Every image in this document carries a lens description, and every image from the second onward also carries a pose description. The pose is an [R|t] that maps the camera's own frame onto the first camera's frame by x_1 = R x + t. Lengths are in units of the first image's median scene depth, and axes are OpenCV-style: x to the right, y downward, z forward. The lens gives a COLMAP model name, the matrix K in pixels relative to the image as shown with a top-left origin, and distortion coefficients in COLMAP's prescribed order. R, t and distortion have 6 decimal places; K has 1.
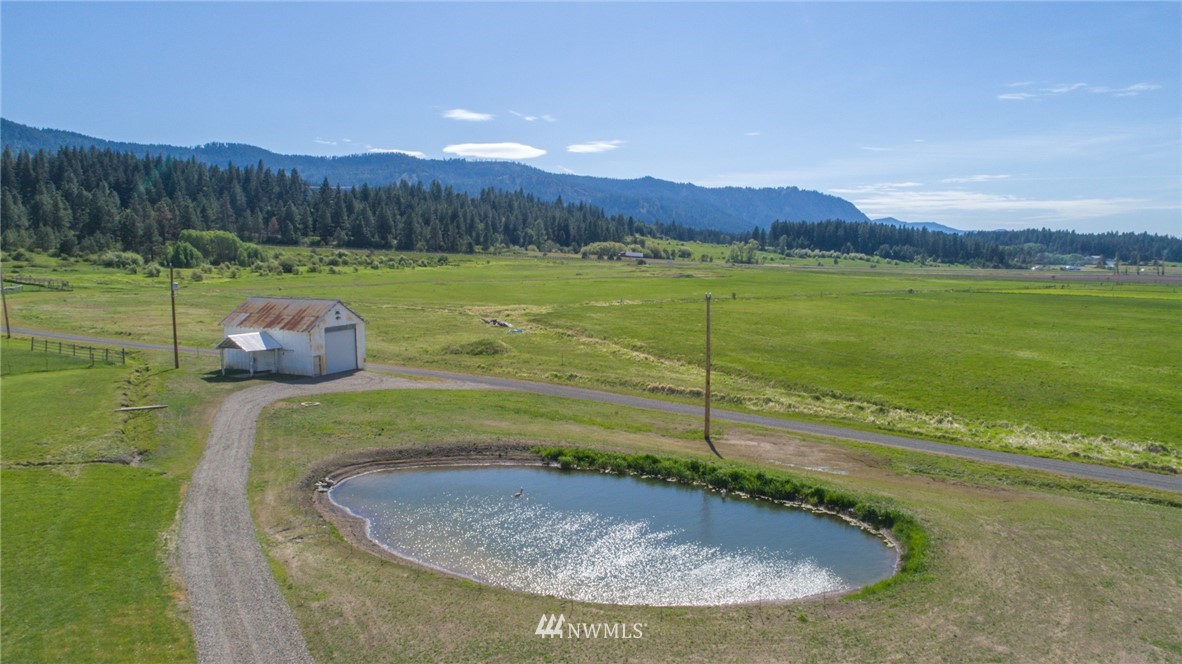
lens RADIAL K [[797.7, 0, 589.9], [0, 797.7, 332.1], [0, 0, 1]] dist [-0.015490, 0.011234]
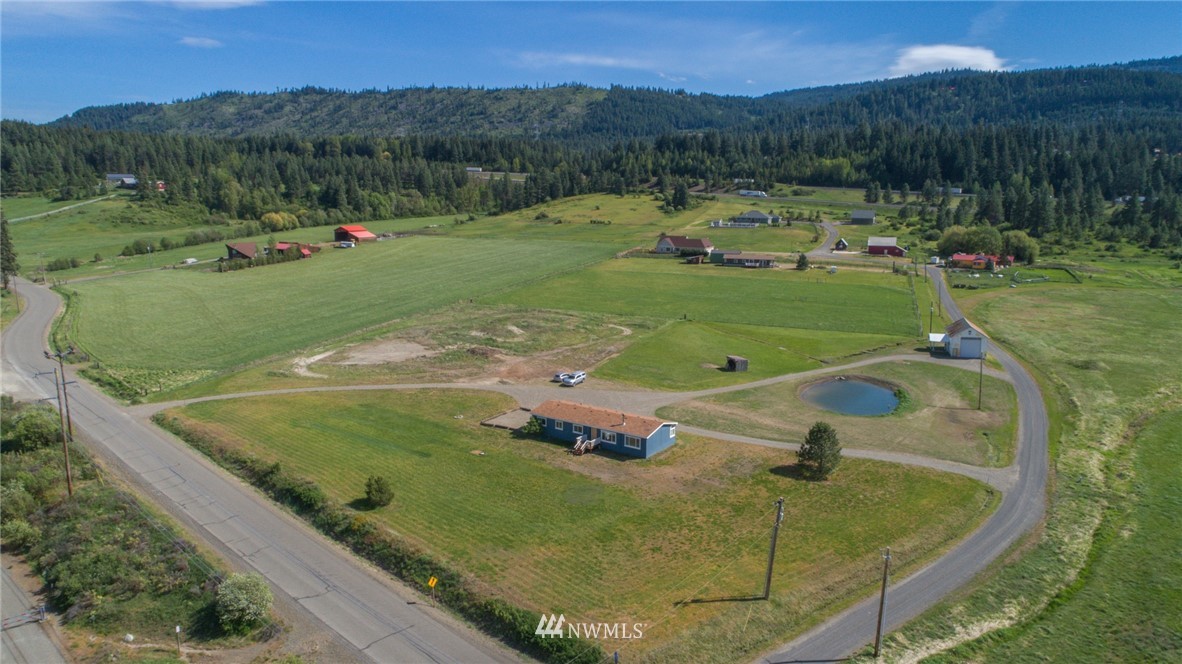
lens RADIAL K [[797.7, 0, 589.4], [0, 797.7, 329.2], [0, 0, 1]] dist [-0.015490, 0.011234]
pose [[0.165385, 0.168618, -0.971708, 0.485578], [-0.094089, 0.983479, 0.154647, -0.079720], [0.981731, 0.065851, 0.178518, -0.134176]]
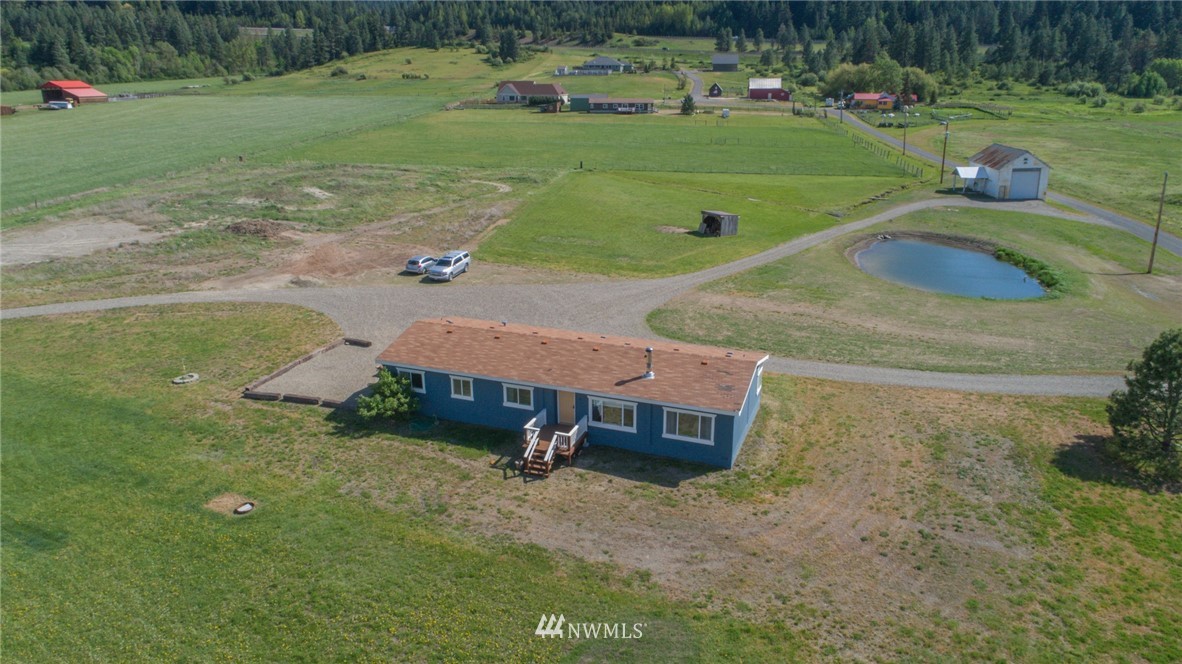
lens RADIAL K [[797.7, 0, 595.6], [0, 797.7, 333.5], [0, 0, 1]] dist [-0.015490, 0.011234]
pose [[0.398357, 0.285173, -0.871773, 0.221588], [-0.077899, 0.957525, 0.277628, -0.018025], [0.913917, -0.042684, 0.403651, -0.109703]]
